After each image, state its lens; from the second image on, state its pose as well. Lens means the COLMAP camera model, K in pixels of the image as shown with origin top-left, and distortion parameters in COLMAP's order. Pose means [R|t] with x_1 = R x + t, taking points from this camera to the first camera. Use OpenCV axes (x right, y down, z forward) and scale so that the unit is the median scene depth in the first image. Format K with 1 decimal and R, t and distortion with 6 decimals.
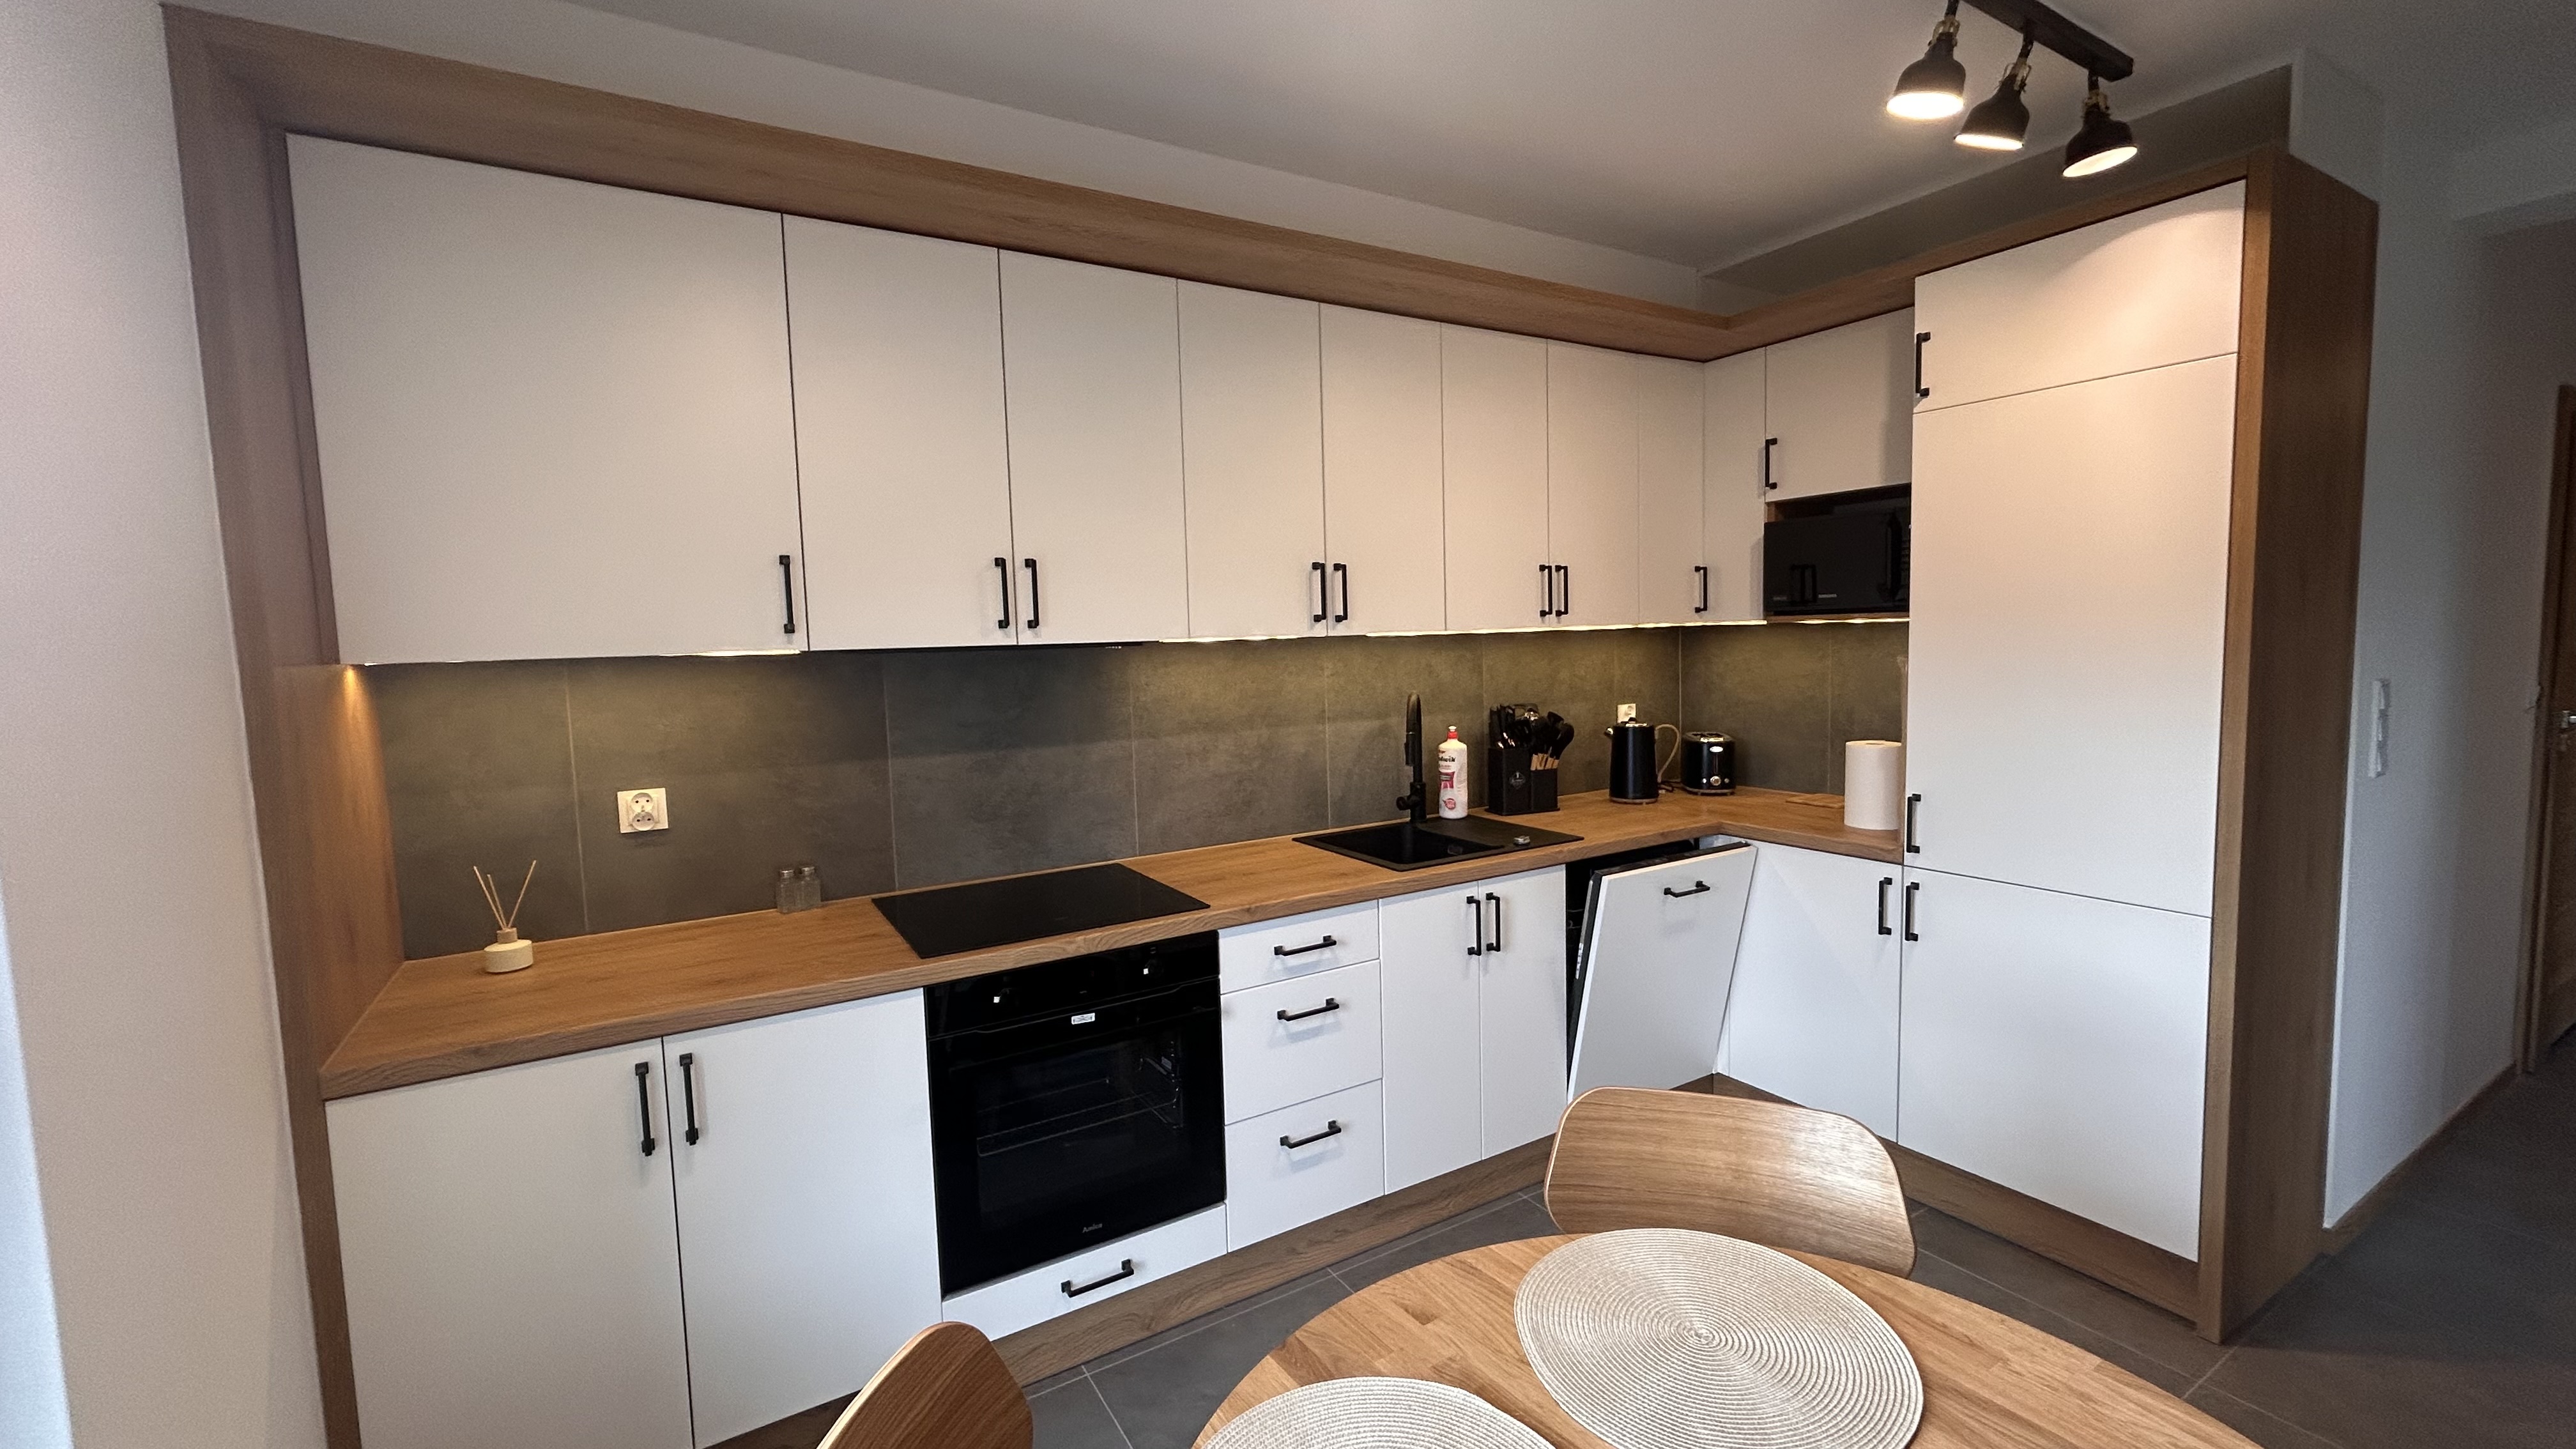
lens RADIAL K [[1042.9, 0, 1269.7], [0, 1042.9, 720.9], [0, 0, 1]] dist [-0.001752, 0.001430]
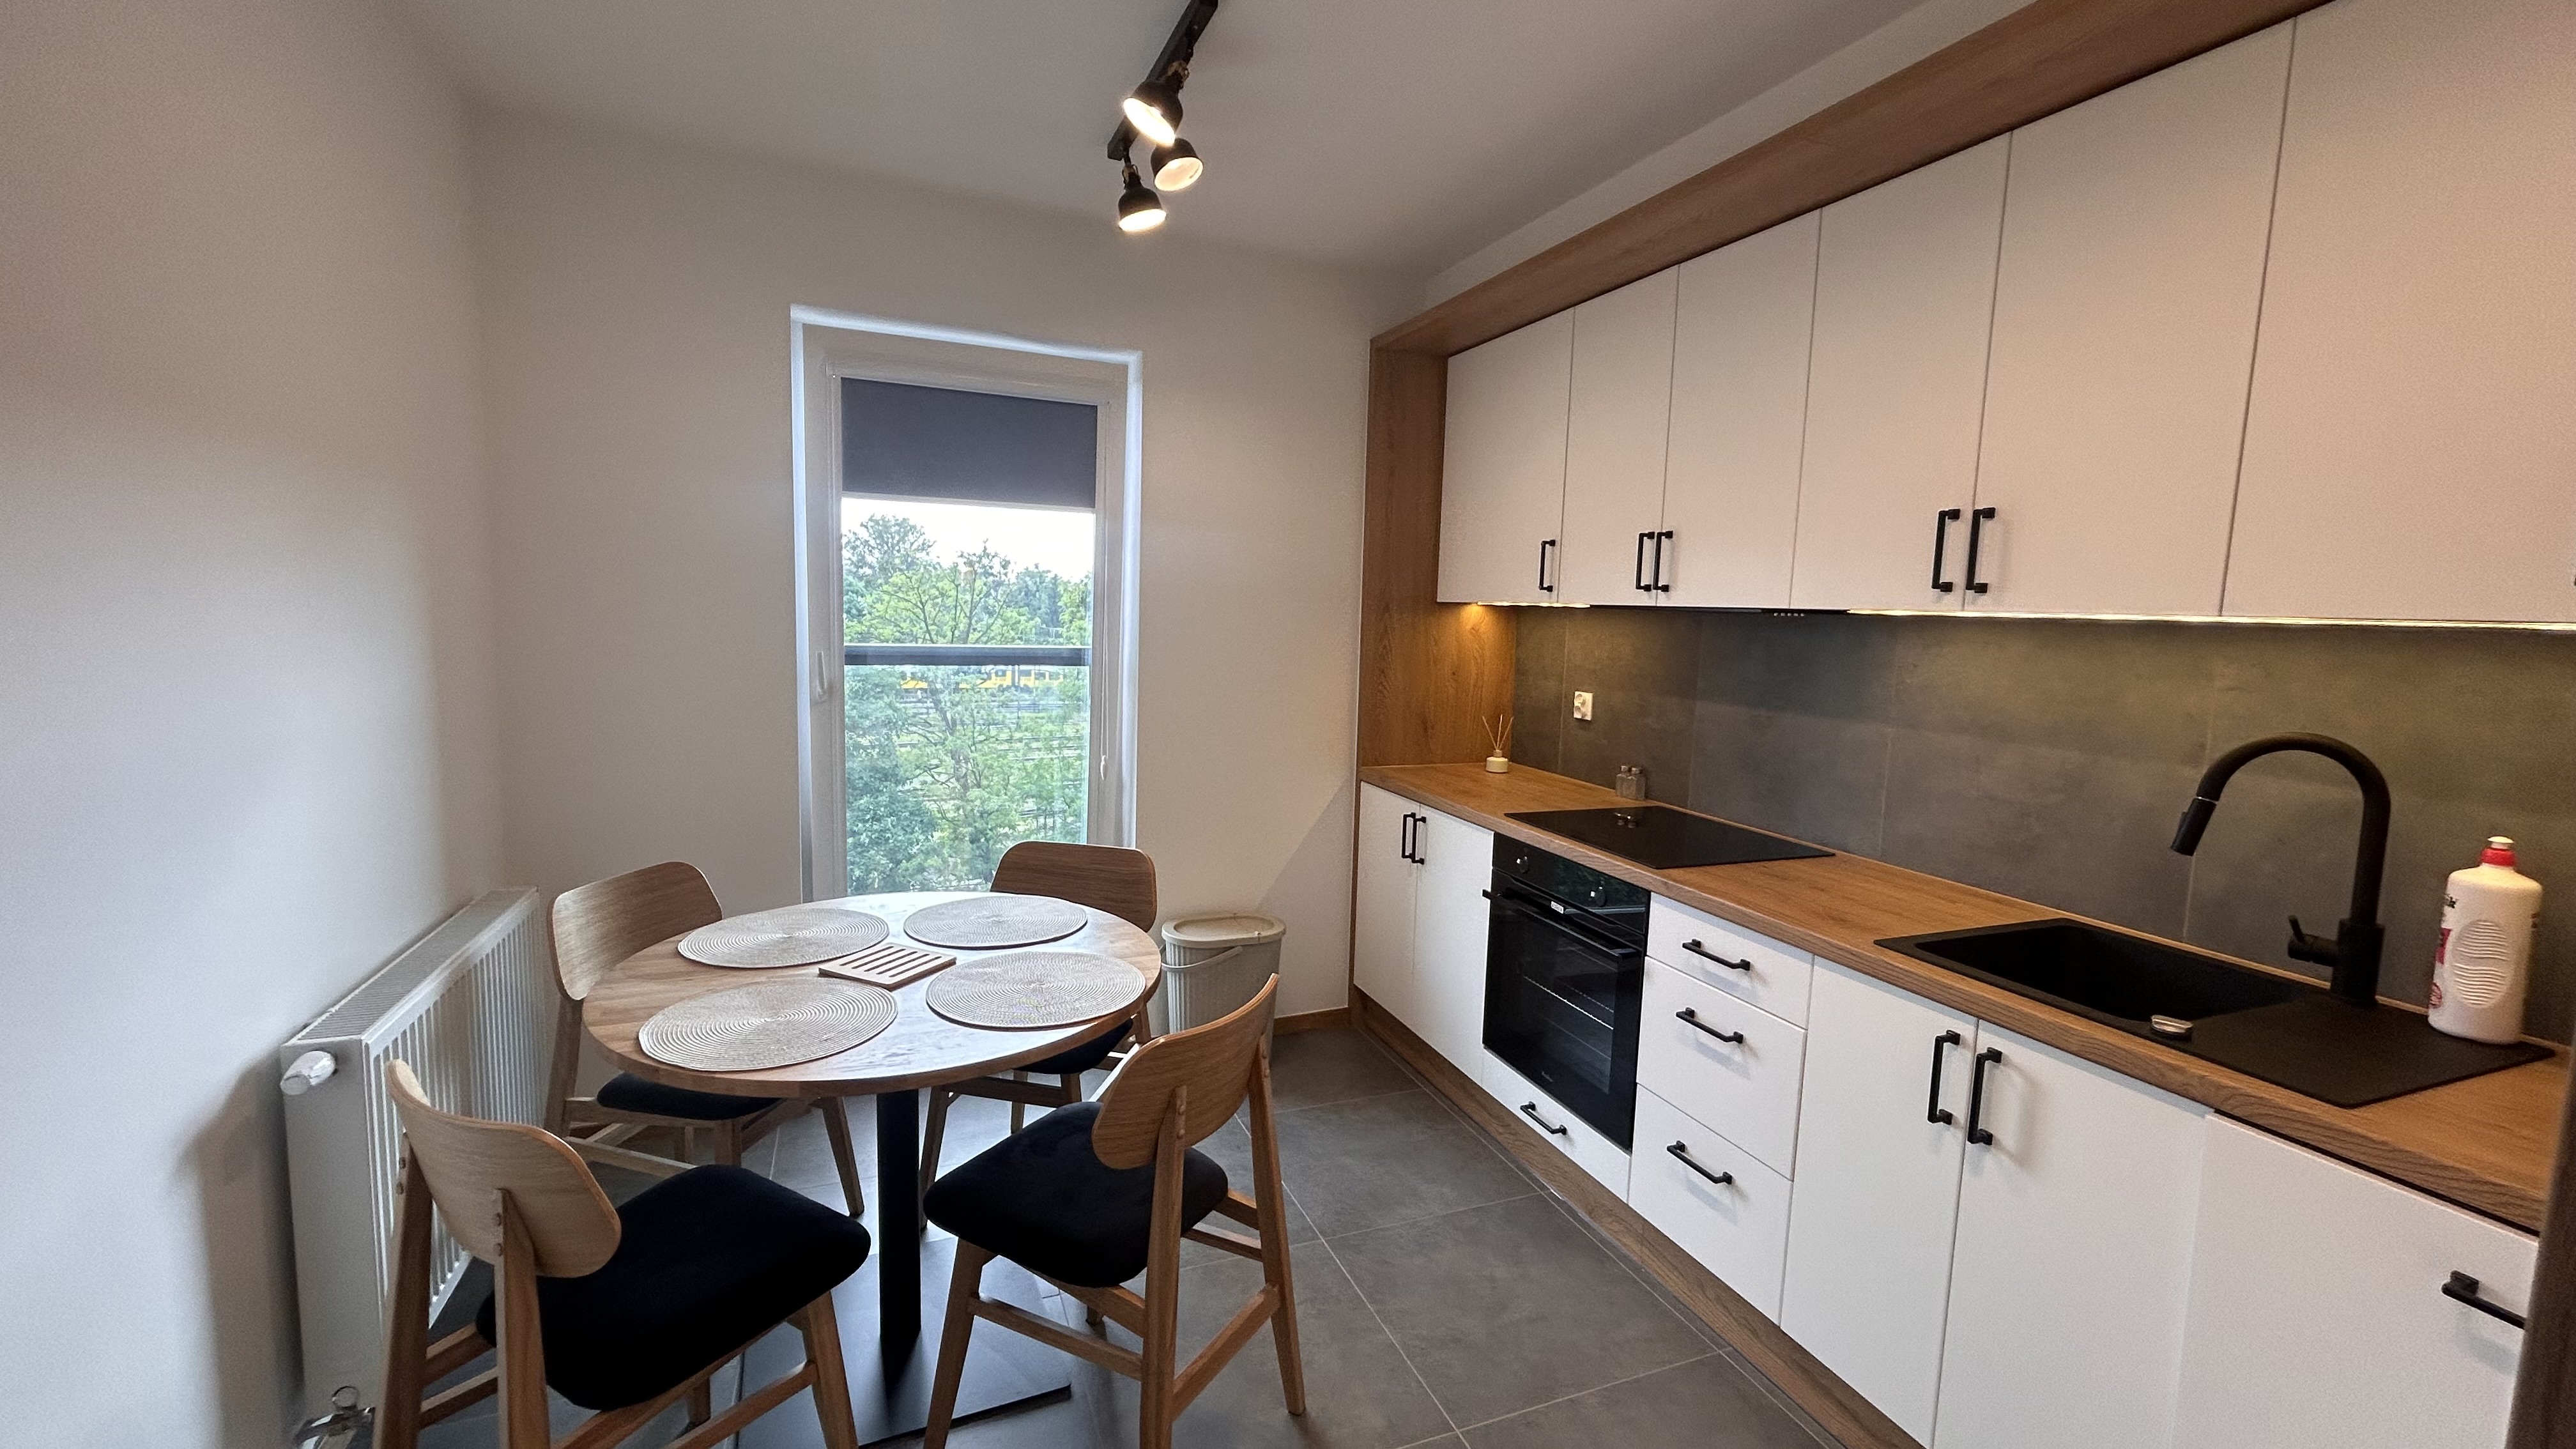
lens RADIAL K [[1042.9, 0, 1292.9], [0, 1042.9, 716.4], [0, 0, 1]] dist [-0.001752, 0.001430]
pose [[-0.152012, 0.129467, -0.979862, 0.811016], [-0.109719, 0.983046, 0.146909, -0.064817], [0.982270, 0.129842, -0.135230, 0.640991]]
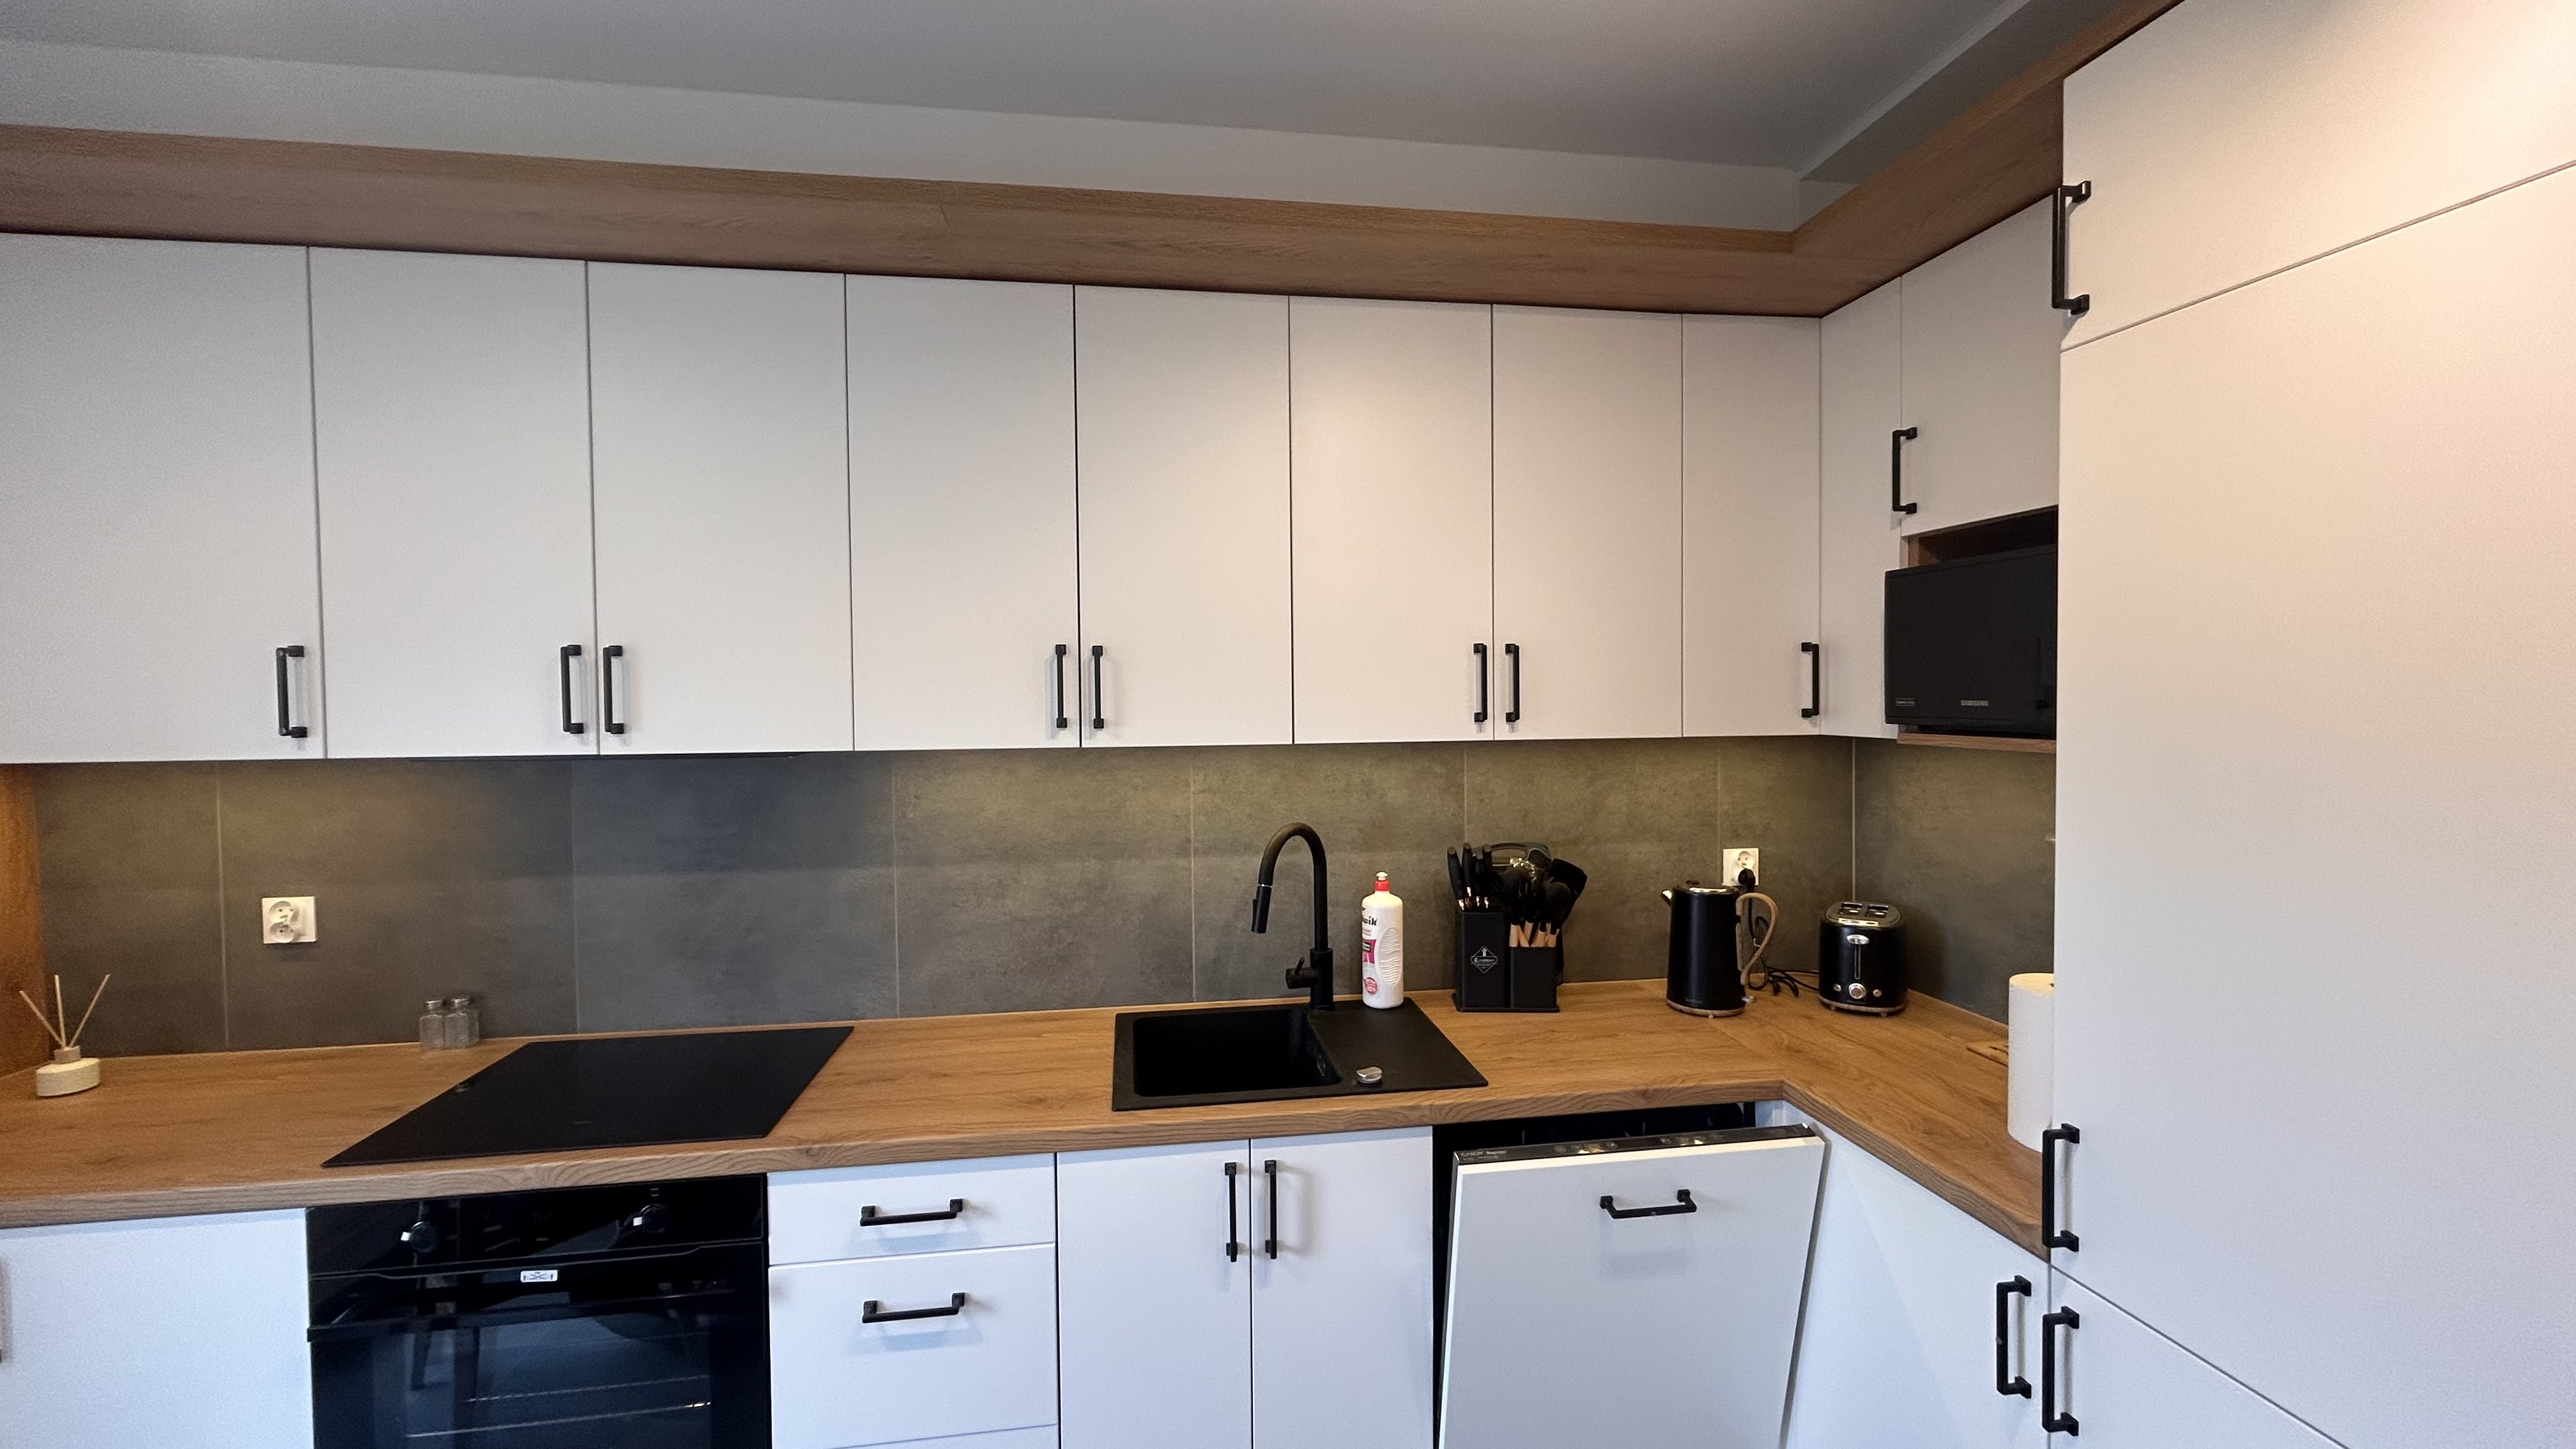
lens RADIAL K [[1042.9, 0, 1273.3], [0, 1042.9, 721.2], [0, 0, 1]] dist [-0.001752, 0.001430]
pose [[0.925533, 0.031475, -0.377356, 0.432667], [-0.049284, 0.998076, -0.037629, -0.077533], [0.375445, 0.053425, 0.925303, 0.383929]]
